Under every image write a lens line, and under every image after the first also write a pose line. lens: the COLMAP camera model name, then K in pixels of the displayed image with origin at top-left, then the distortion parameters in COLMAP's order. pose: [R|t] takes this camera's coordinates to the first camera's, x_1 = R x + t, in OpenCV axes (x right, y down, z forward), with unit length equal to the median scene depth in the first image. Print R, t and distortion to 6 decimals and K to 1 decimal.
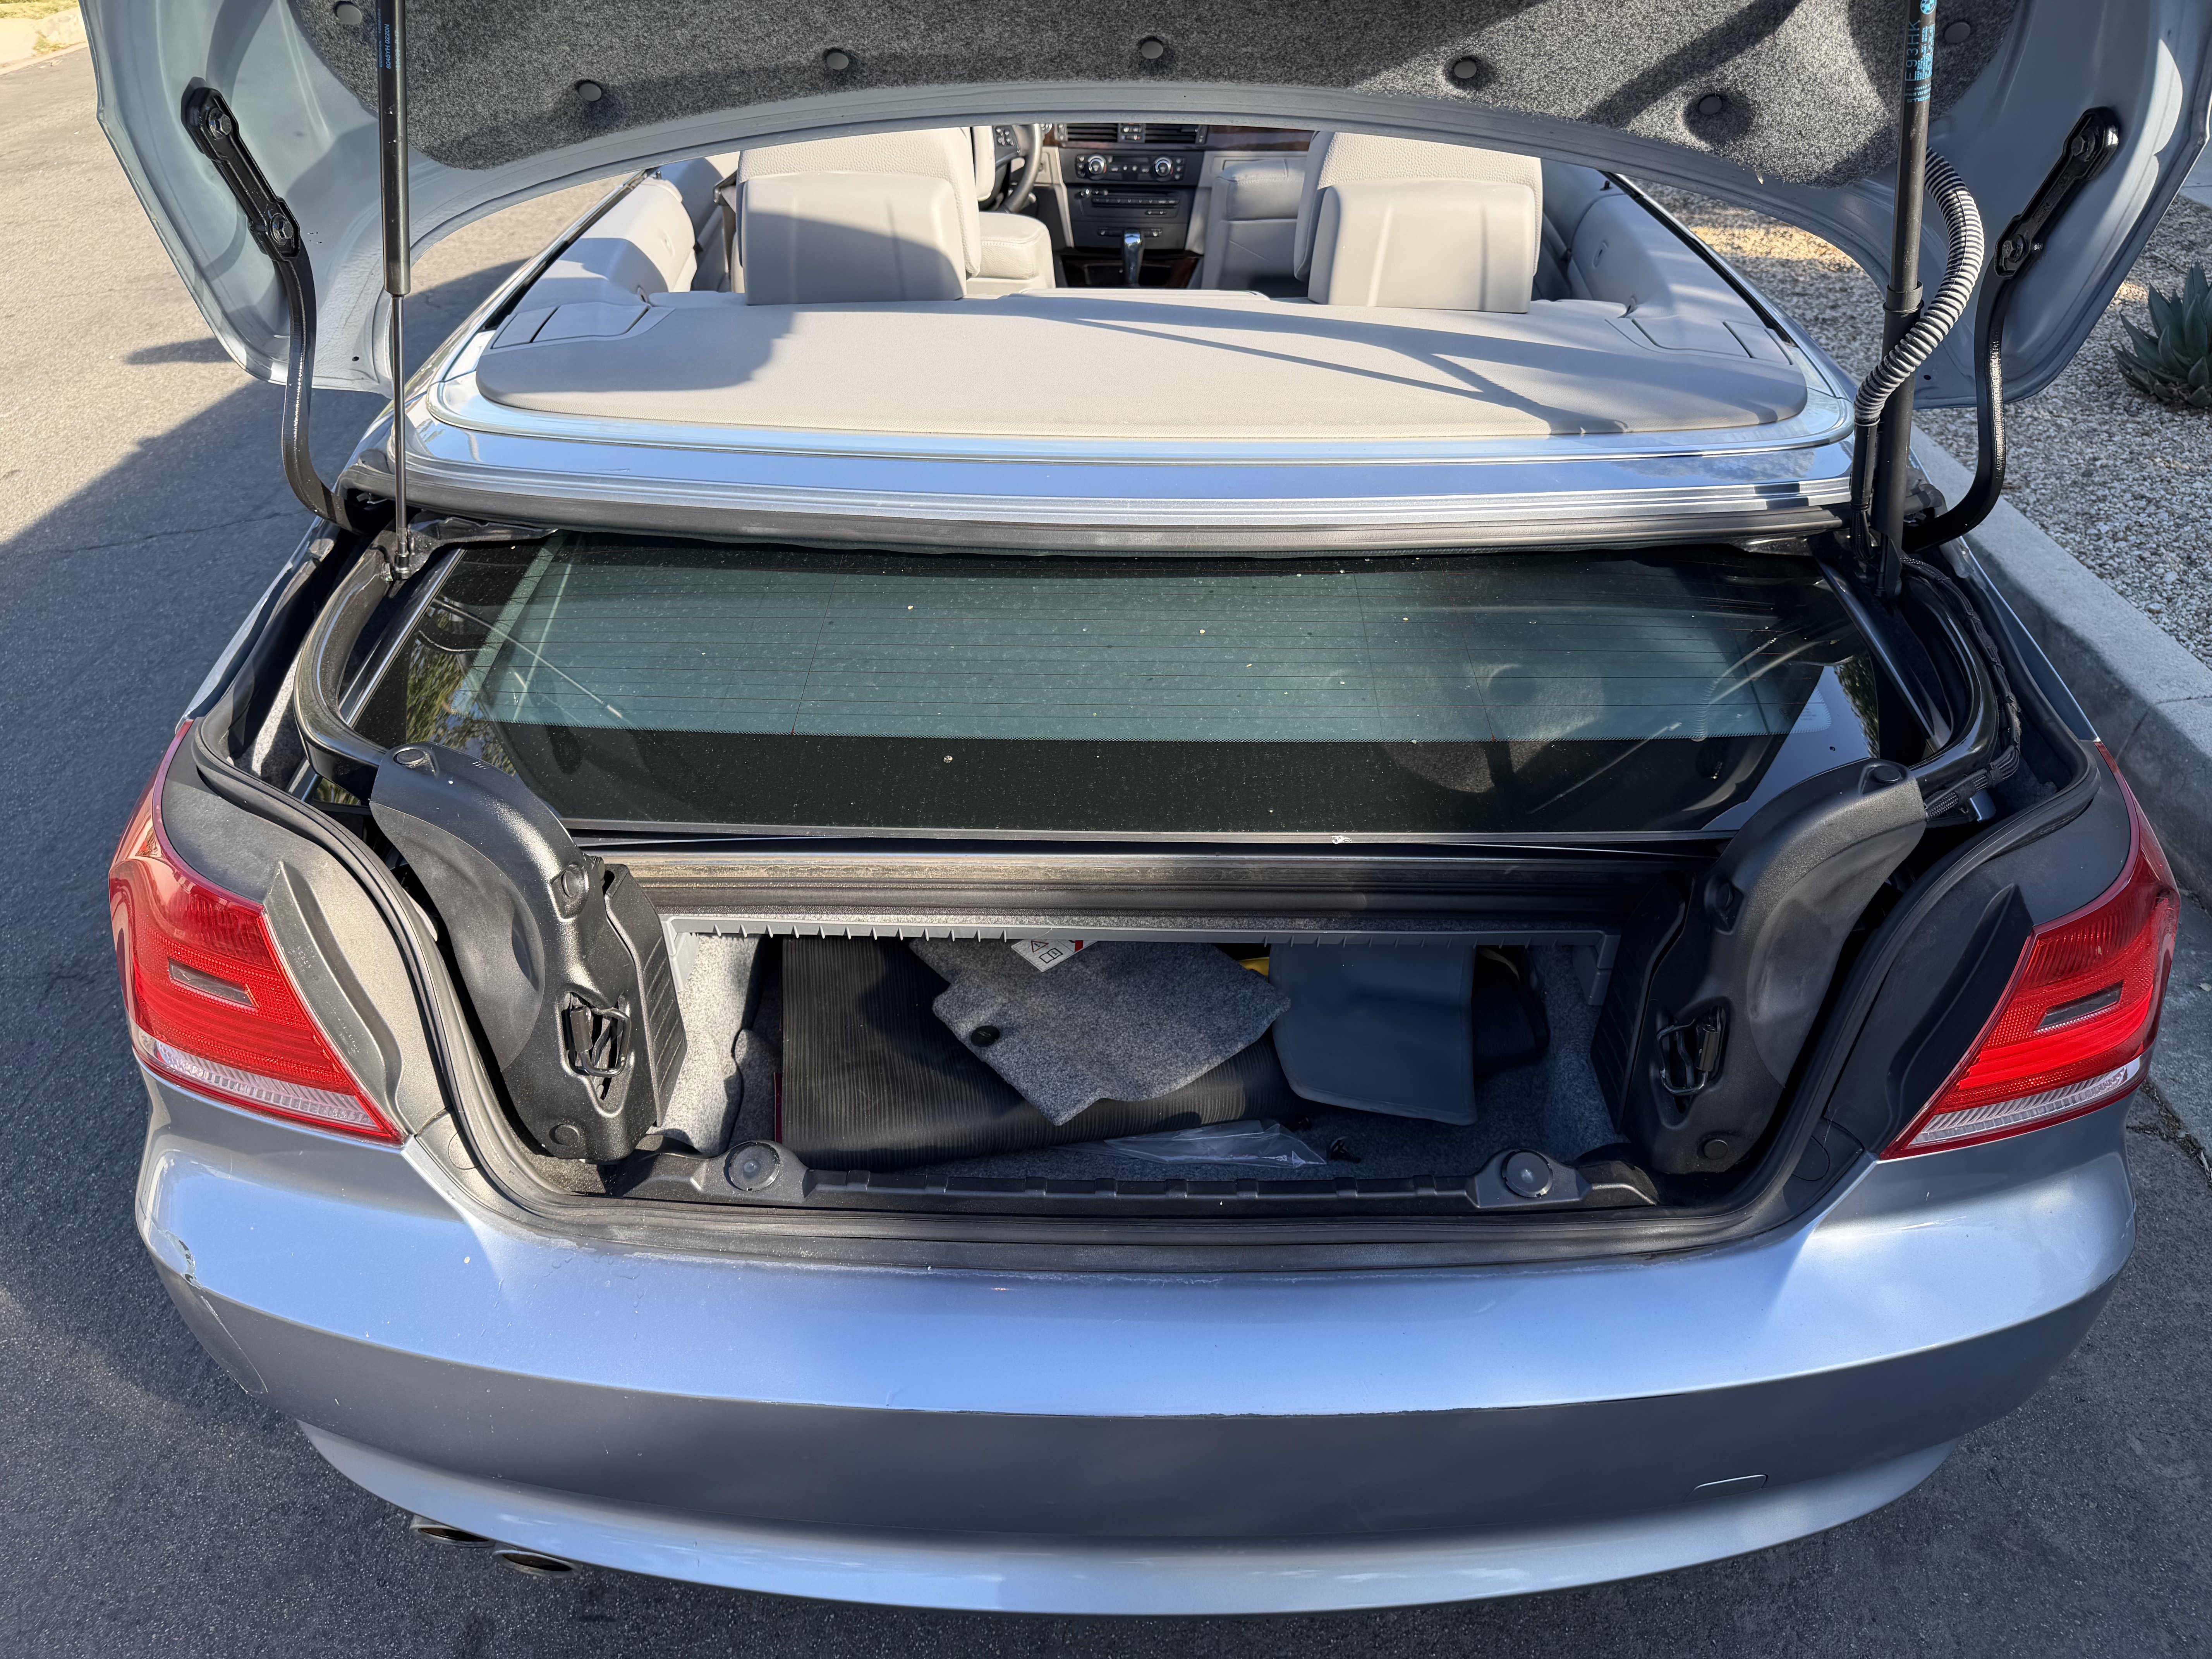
lens RADIAL K [[1549.8, 0, 1134.3], [0, 1549.8, 869.2], [0, 0, 1]] dist [0.002029, -0.008534]
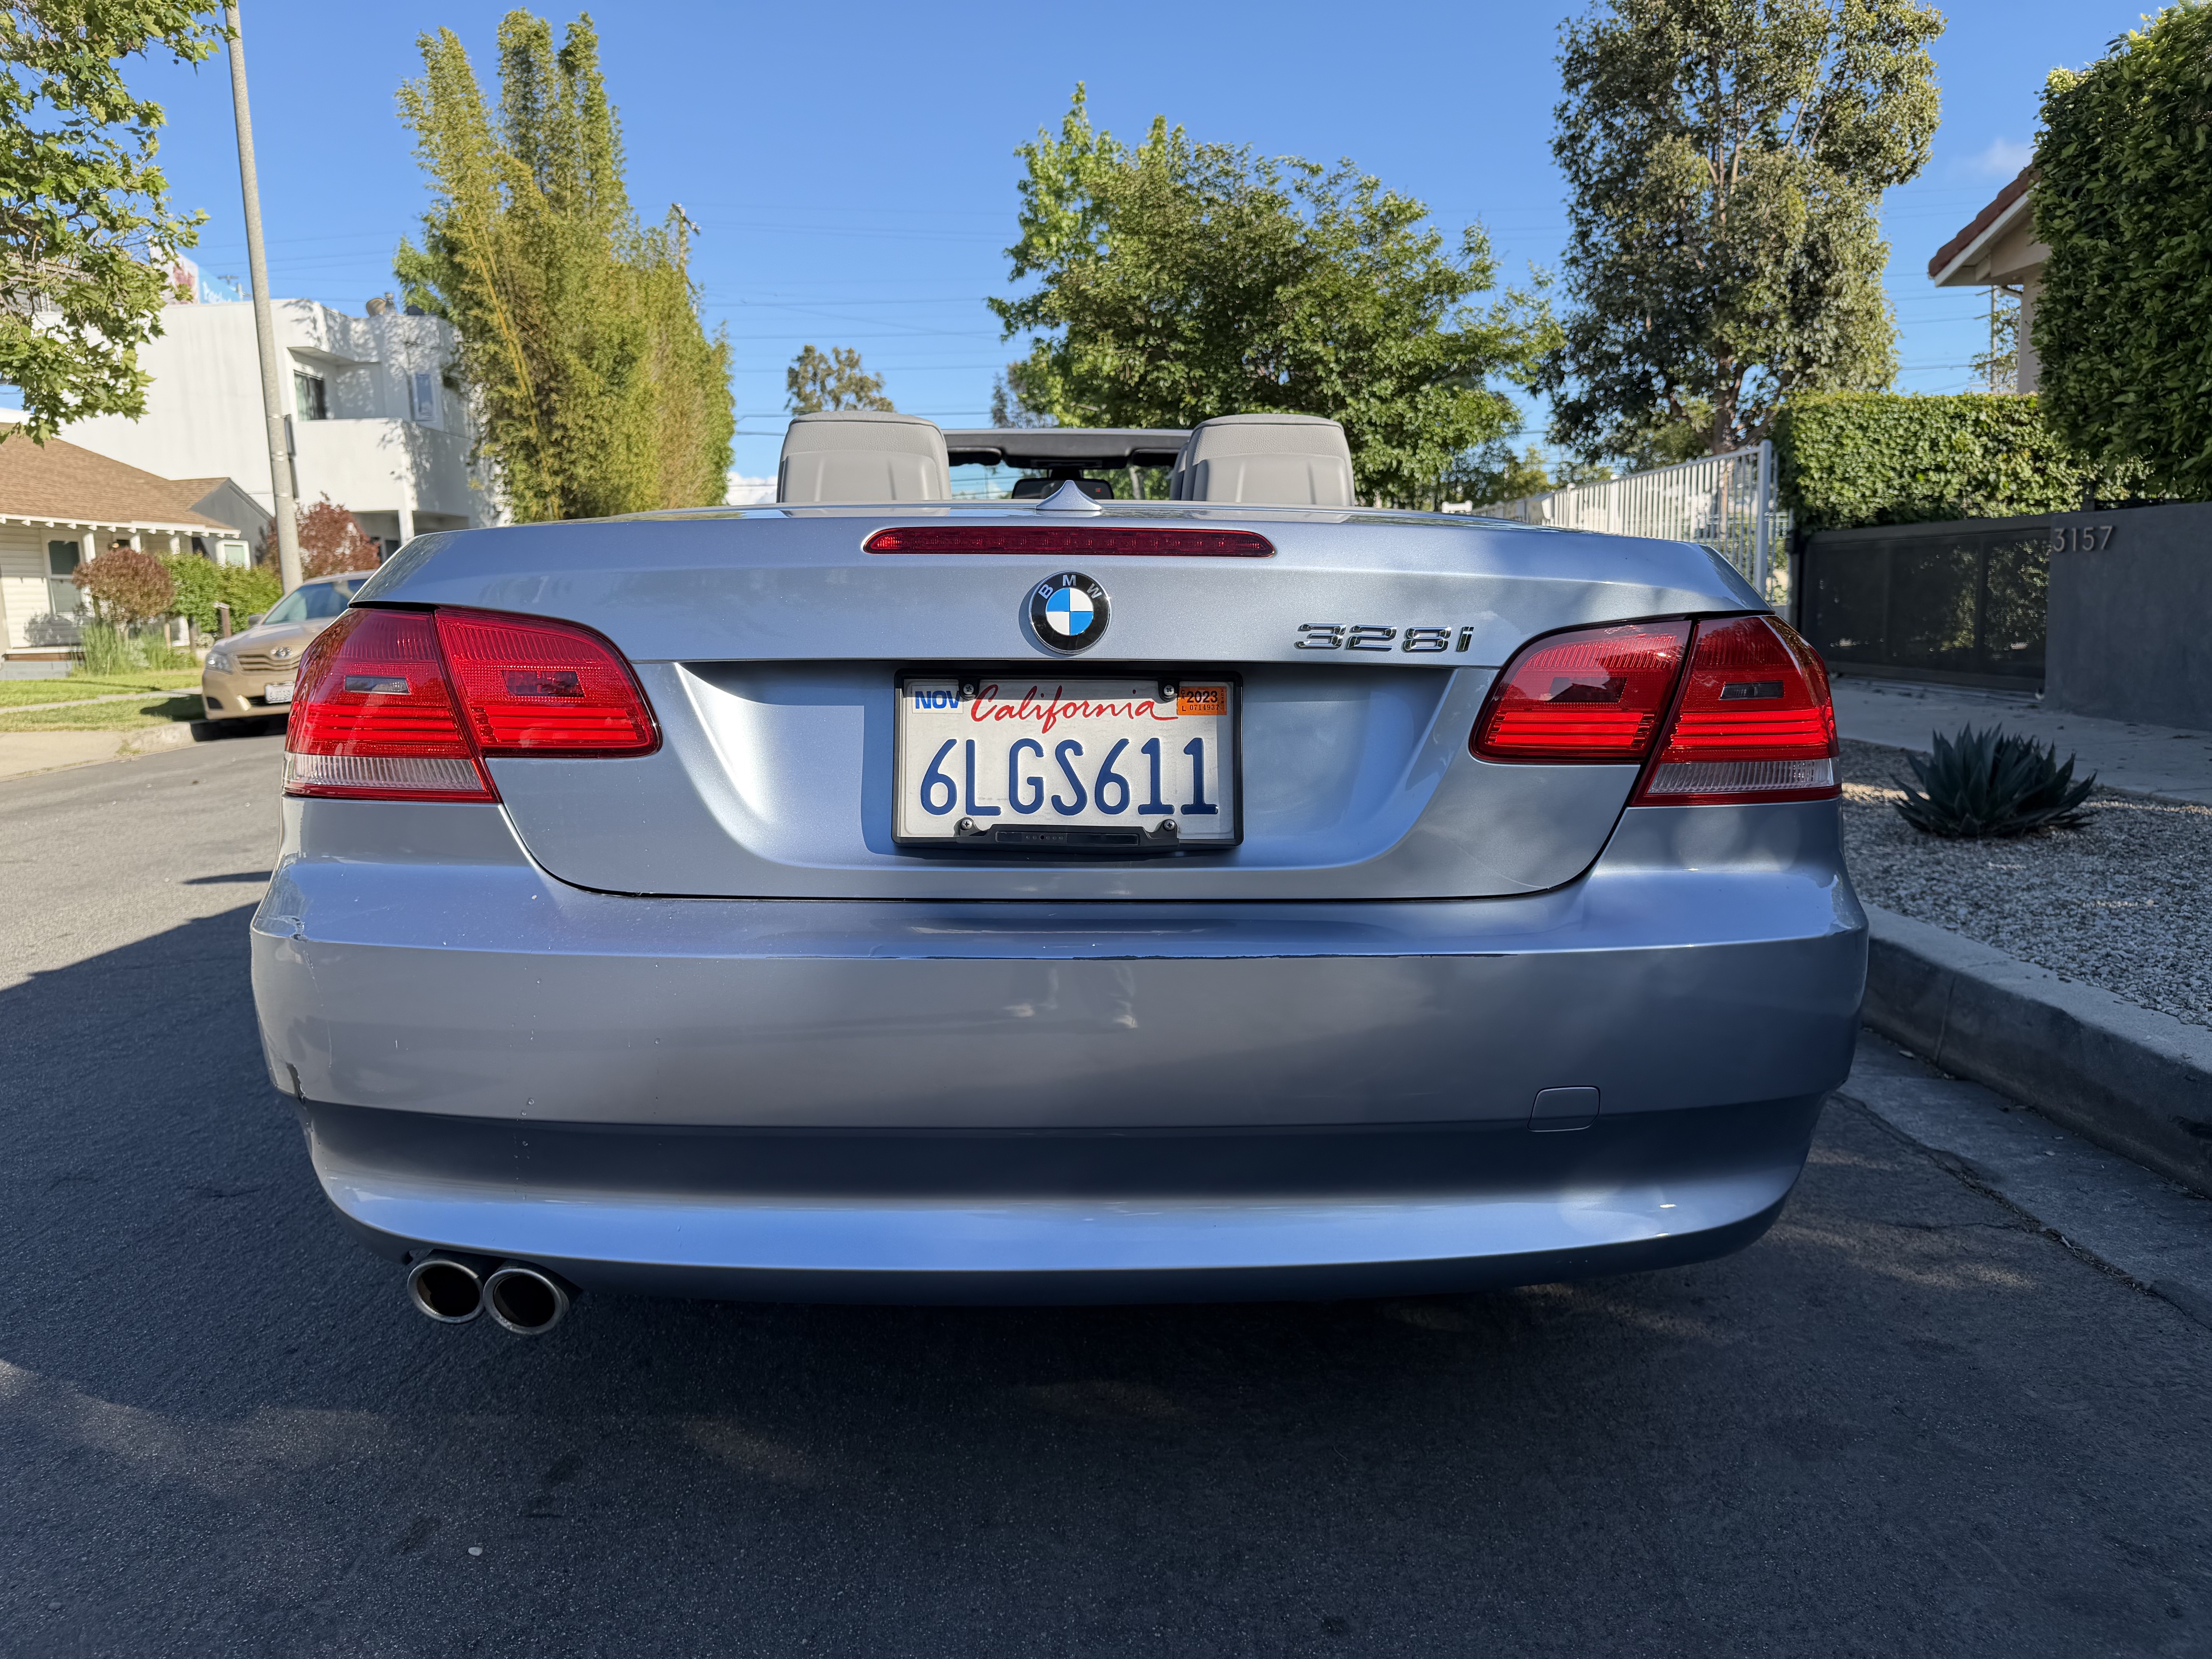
lens RADIAL K [[1549.8, 0, 1134.3], [0, 1549.8, 869.2], [0, 0, 1]] dist [0.002029, -0.008534]
pose [[0.999154, -0.021403, 0.035130, 0.009557], [0.034636, 0.898432, -0.437744, 0.497706], [-0.022193, 0.438590, 0.898413, -0.089243]]
